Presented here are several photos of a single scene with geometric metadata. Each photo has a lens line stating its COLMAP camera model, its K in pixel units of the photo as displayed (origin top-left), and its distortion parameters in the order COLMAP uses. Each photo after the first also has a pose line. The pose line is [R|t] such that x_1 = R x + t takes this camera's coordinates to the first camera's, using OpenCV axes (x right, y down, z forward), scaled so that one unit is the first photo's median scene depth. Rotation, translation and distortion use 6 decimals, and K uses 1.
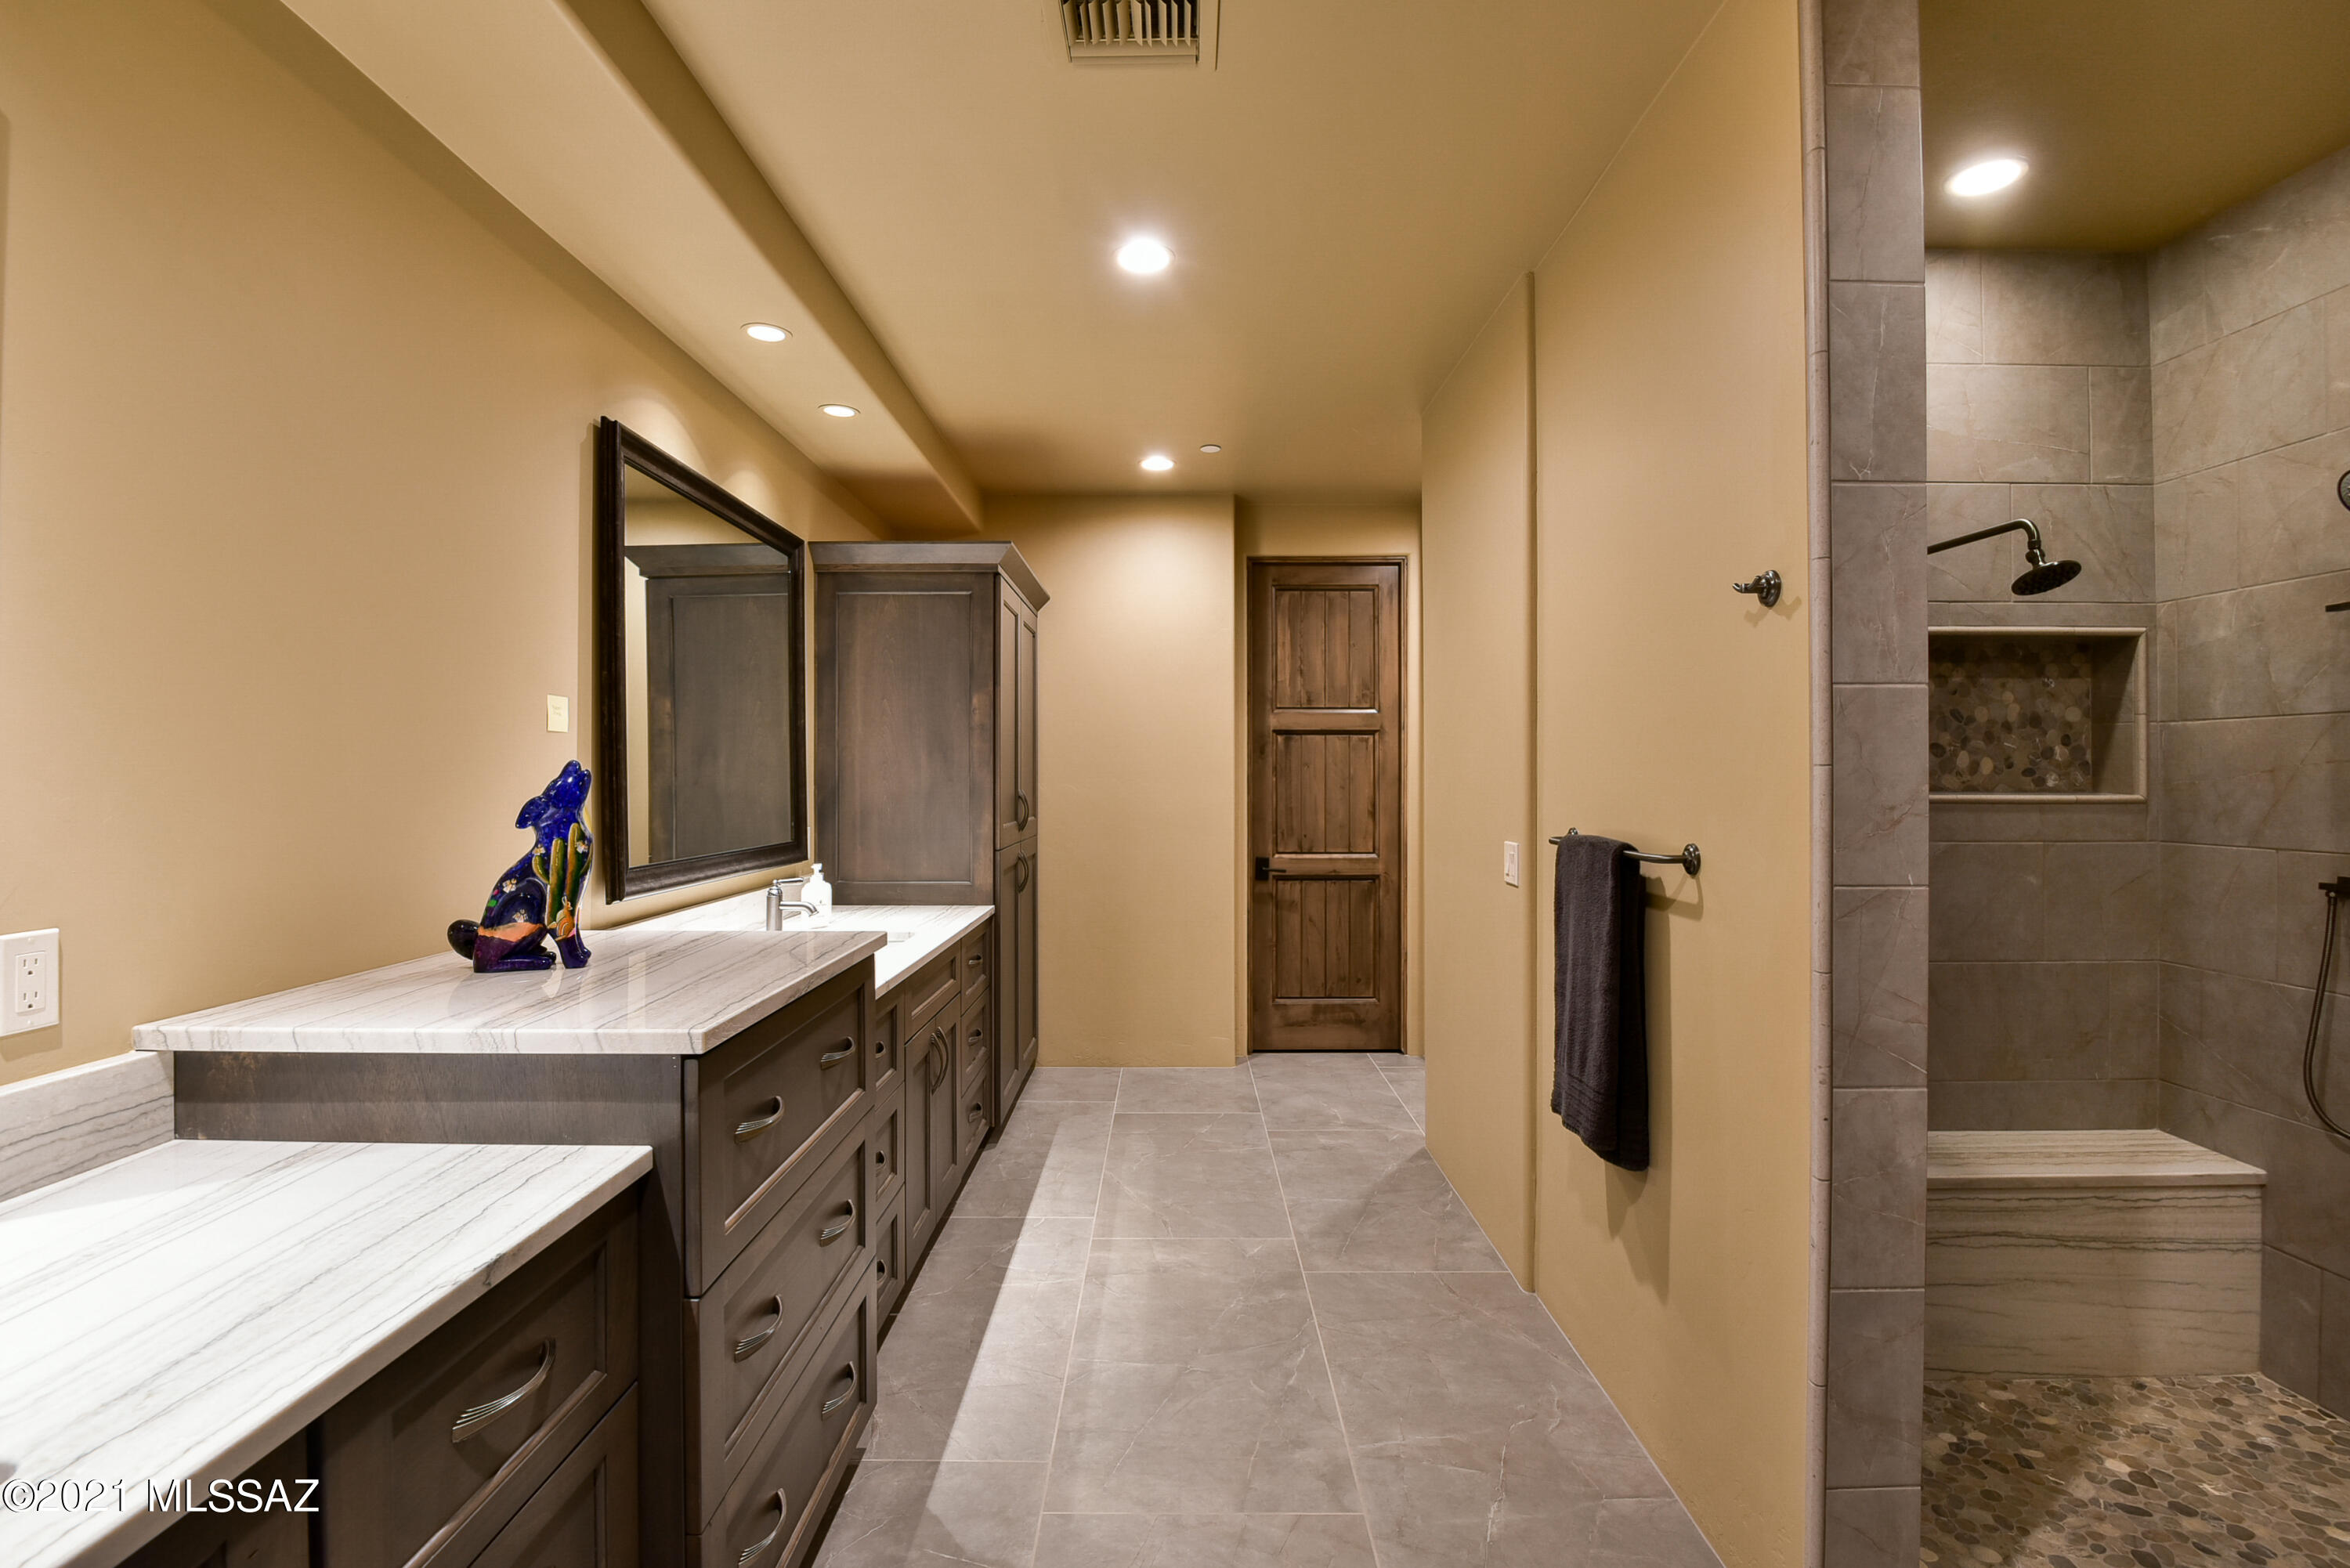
lens RADIAL K [[1093.1, 0, 1169.4], [0, 1093.1, 780.2], [0, 0, 1]] dist [-0.021610, -0.003790]
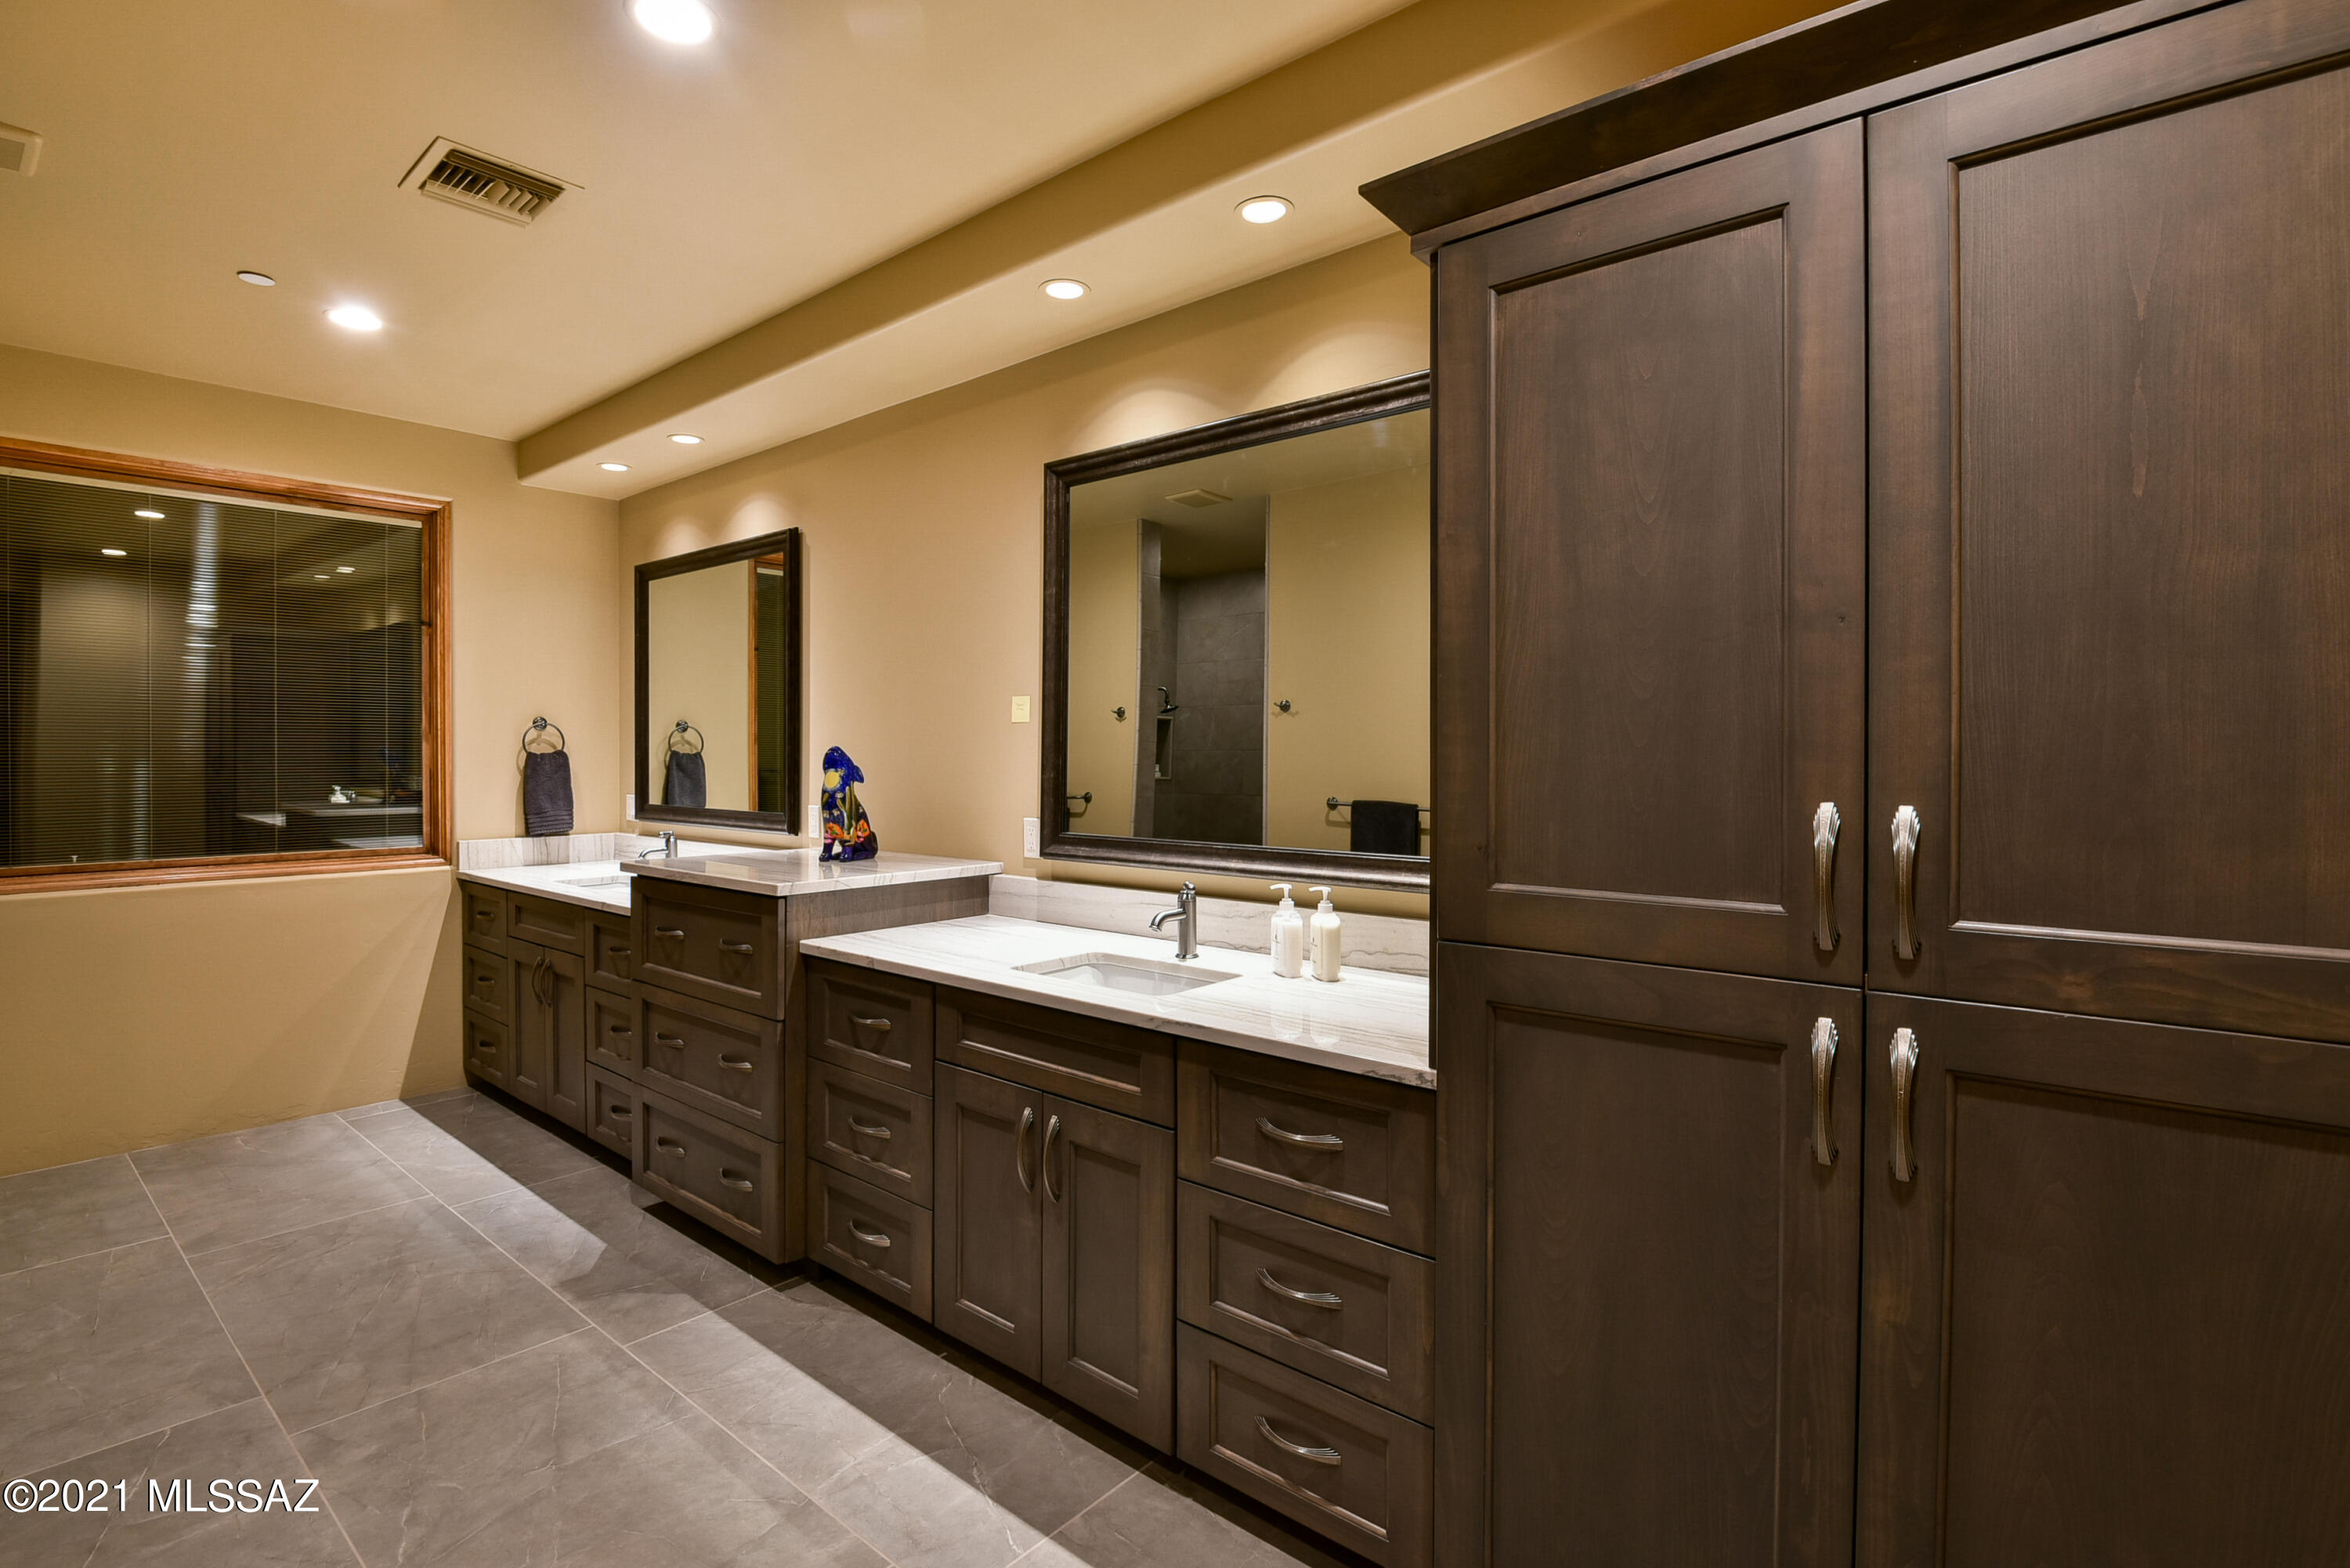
lens RADIAL K [[1093.1, 0, 1163.0], [0, 1093.1, 766.9], [0, 0, 1]] dist [-0.021610, -0.003790]
pose [[-0.644132, 0.003744, -0.764905, 0.348067], [-0.005190, 0.999944, 0.009265, -0.002926], [0.764897, 0.009938, -0.644076, 1.909147]]
